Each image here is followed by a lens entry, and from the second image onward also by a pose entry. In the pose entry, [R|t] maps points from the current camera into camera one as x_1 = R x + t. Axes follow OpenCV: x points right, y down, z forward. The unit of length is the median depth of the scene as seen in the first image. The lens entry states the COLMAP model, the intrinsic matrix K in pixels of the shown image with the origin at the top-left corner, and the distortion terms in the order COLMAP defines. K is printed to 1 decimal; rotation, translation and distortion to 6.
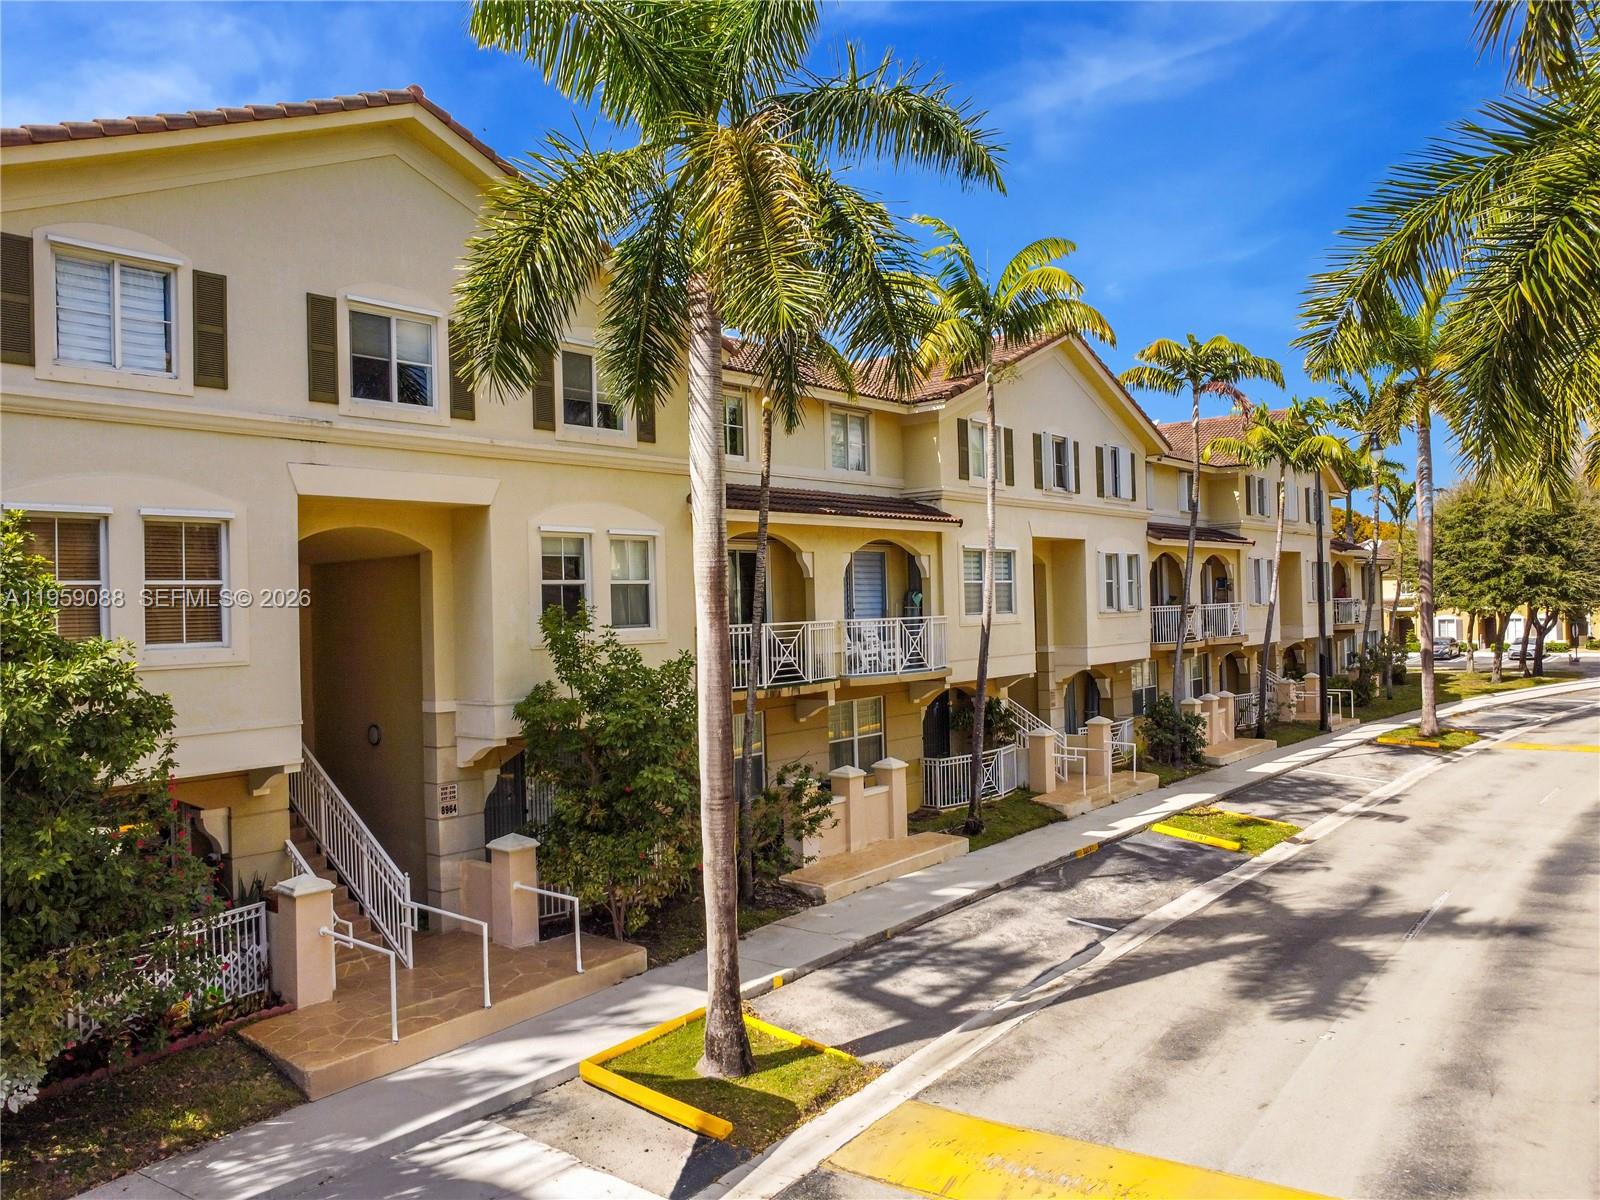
lens RADIAL K [[1111.4, 0, 806.6], [0, 1111.4, 602.9], [0, 0, 1]] dist [0.000206, 0.002470]
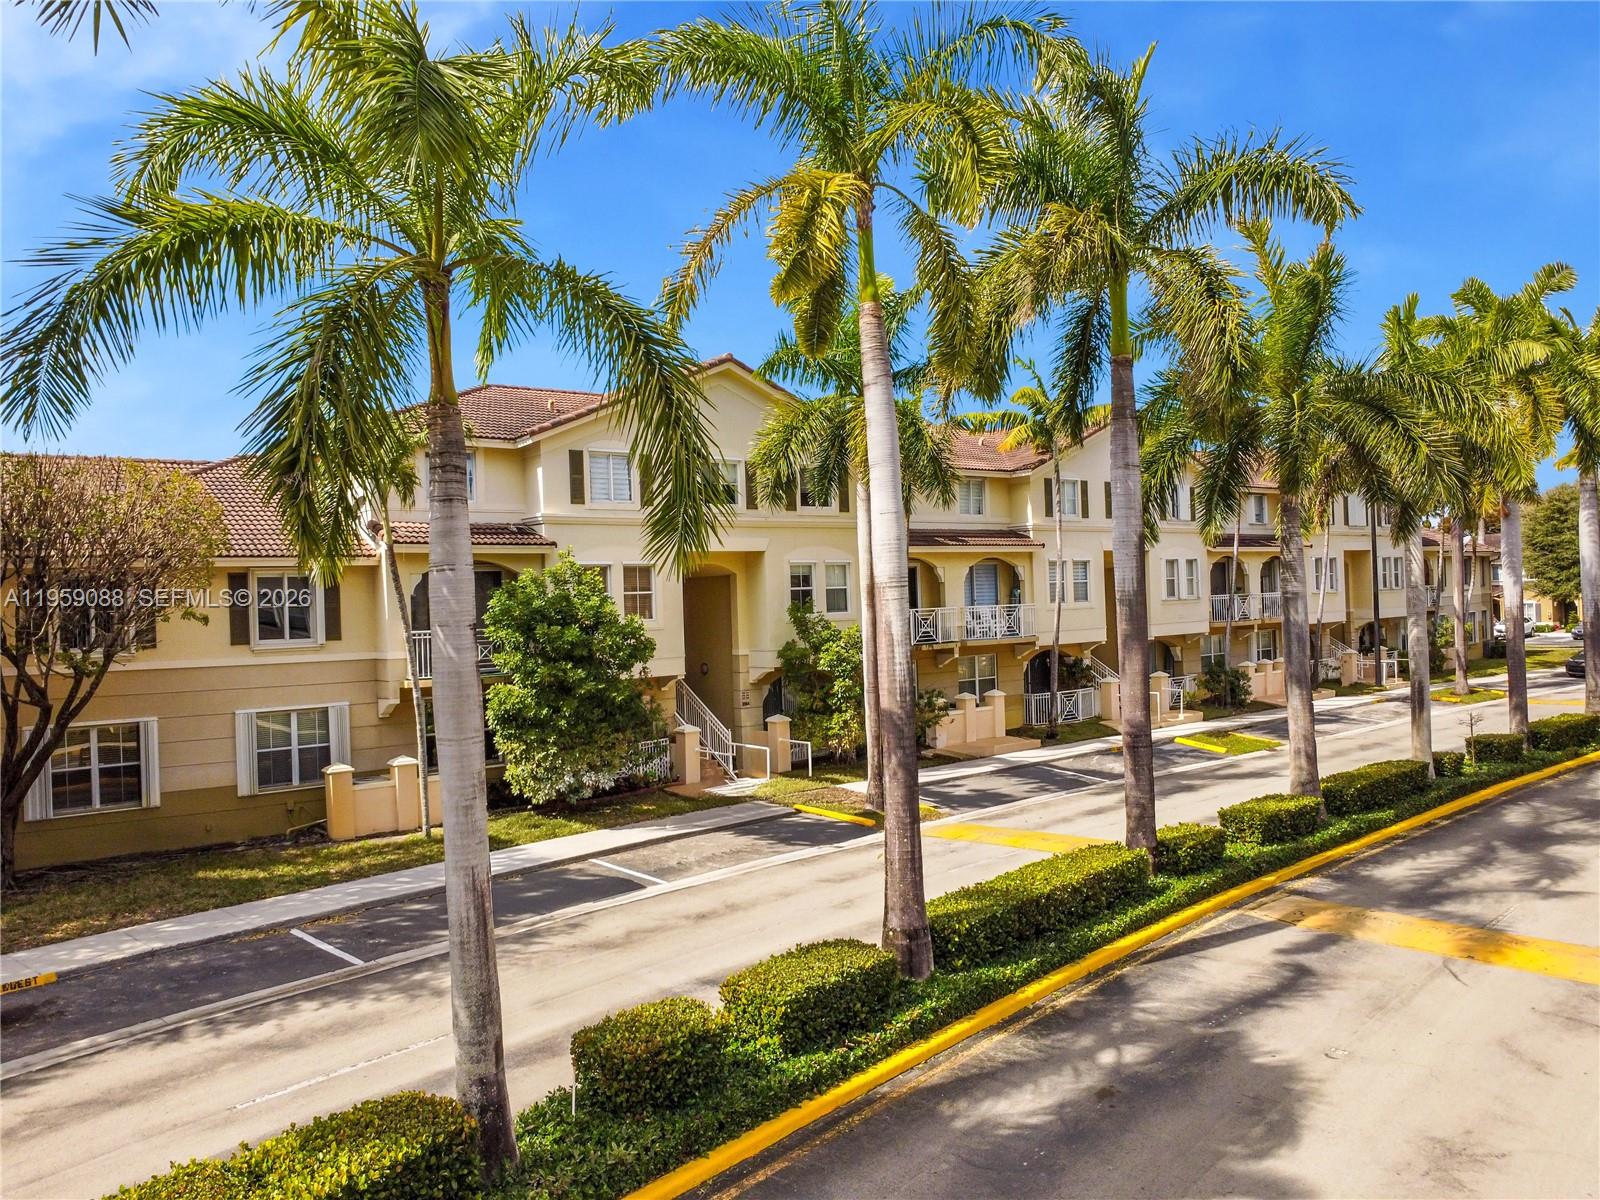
lens RADIAL K [[1111.4, 0, 806.6], [0, 1111.4, 602.9], [0, 0, 1]] dist [0.000206, 0.002470]
pose [[0.976956, -0.008156, -0.213284, 0.161569], [0.010641, 0.999888, 0.010509, -0.011023], [0.213174, -0.012536, 0.976934, -0.707076]]
